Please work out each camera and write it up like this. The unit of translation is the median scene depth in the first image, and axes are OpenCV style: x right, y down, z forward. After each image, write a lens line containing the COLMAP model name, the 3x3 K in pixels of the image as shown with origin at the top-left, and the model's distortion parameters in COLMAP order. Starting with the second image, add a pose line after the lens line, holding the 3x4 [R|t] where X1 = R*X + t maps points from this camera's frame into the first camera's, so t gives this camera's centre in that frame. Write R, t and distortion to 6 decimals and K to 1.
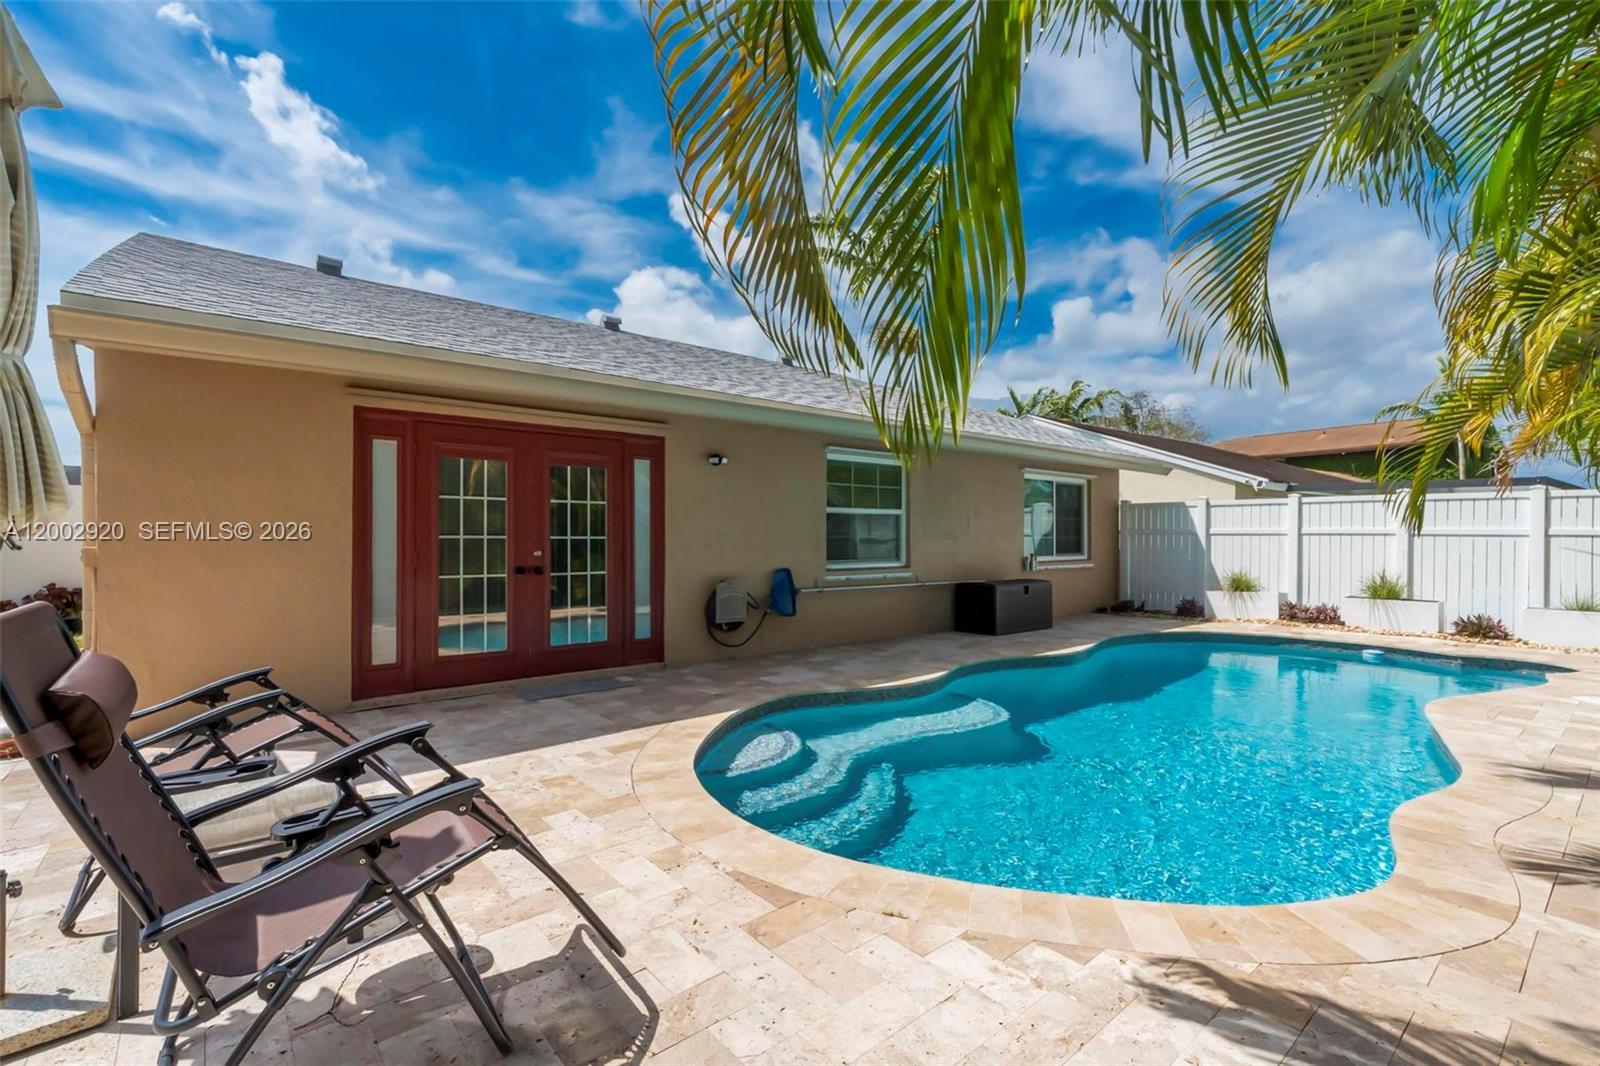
lens RADIAL K [[738.8, 0, 799.5], [0, 738.8, 516.8], [0, 0, 1]] dist [0.011703, -0.000133]
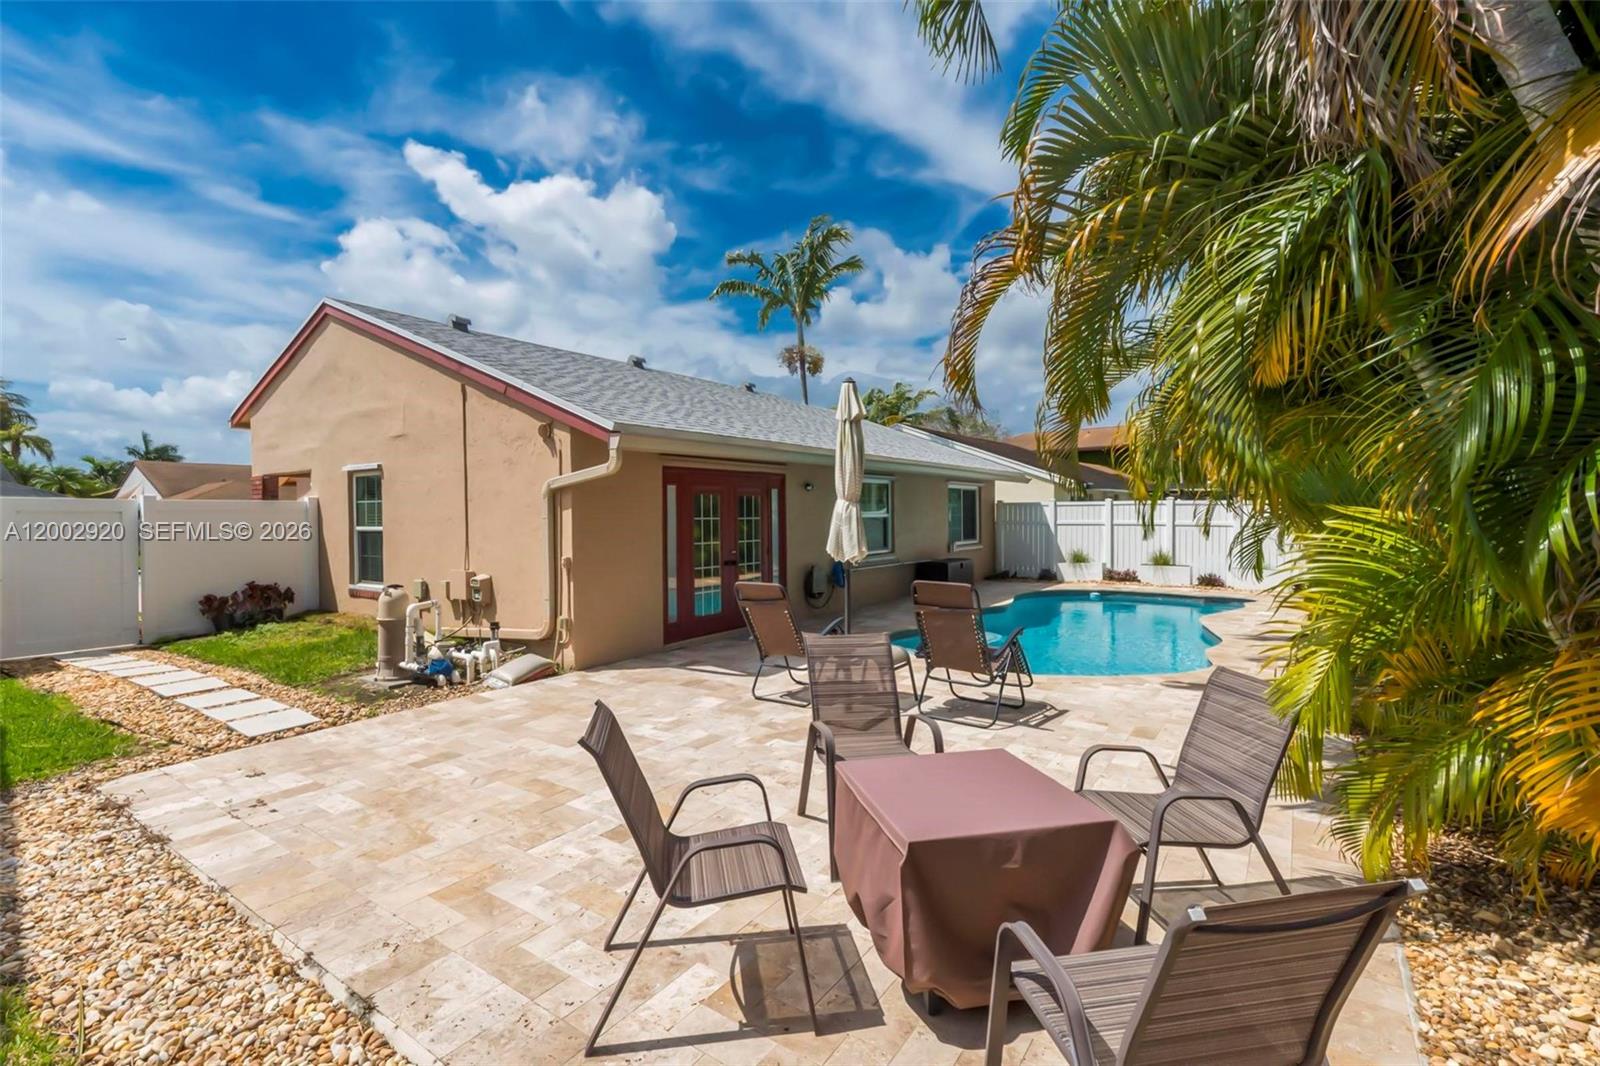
lens RADIAL K [[734.1, 0, 801.5], [0, 734.1, 533.5], [0, 0, 1]] dist [0.020520, -0.000198]
pose [[0.965646, -0.014820, 0.259438, -0.351981], [0.001048, 0.998586, 0.053142, -0.041303], [-0.259859, -0.051044, 0.964297, -0.315474]]
